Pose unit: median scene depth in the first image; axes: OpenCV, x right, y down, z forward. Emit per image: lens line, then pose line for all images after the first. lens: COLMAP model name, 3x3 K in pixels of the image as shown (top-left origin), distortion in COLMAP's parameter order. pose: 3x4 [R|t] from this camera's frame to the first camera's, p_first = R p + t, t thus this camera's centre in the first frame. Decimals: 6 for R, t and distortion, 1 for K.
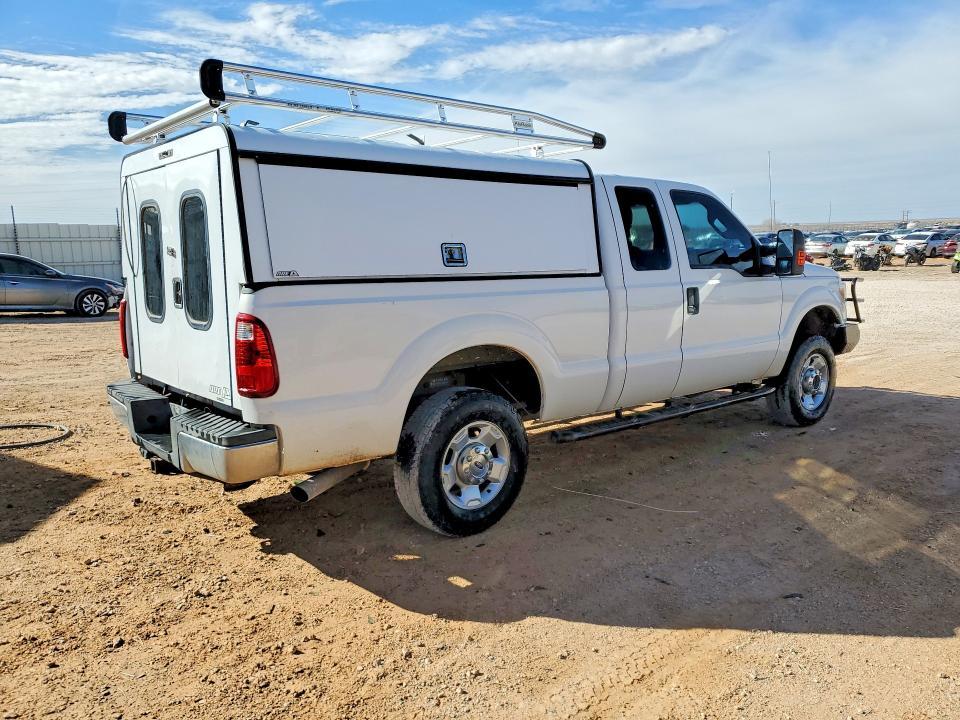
lens RADIAL K [[760.0, 0, 480.0], [0, 760.0, 360.4], [0, 0, 1]] dist [0.024562, -0.000120]
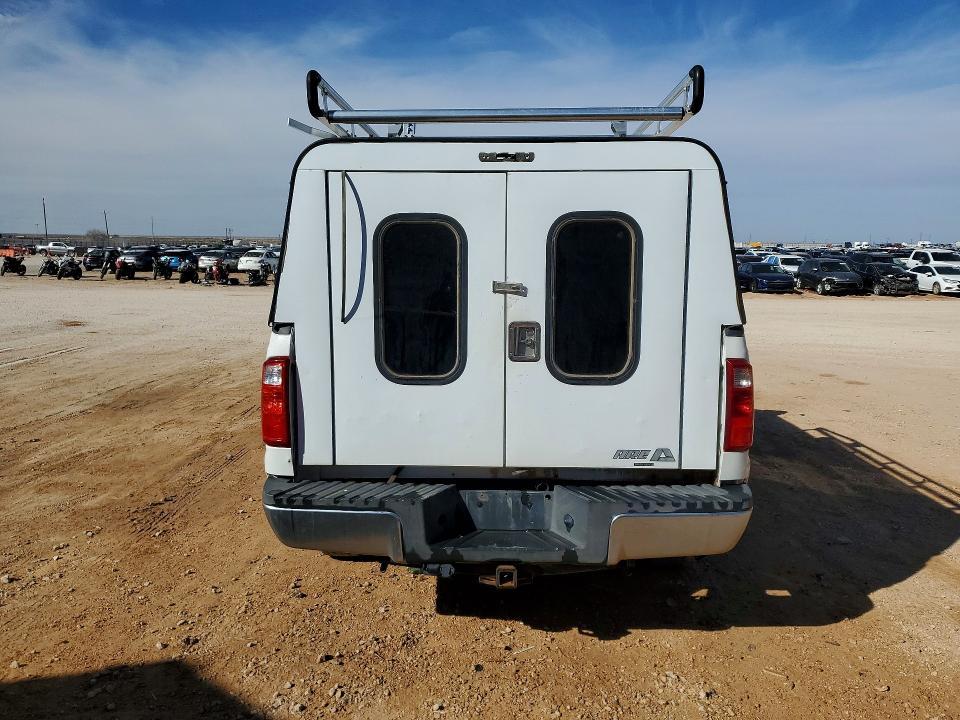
lens RADIAL K [[760.0, 0, 480.0], [0, 760.0, 360.4], [0, 0, 1]] dist [0.024562, -0.000120]
pose [[0.663191, -0.079955, 0.744167, -0.971290], [0.091766, 0.995462, 0.025174, -0.094079], [-0.742803, 0.051594, 0.667519, 0.507094]]
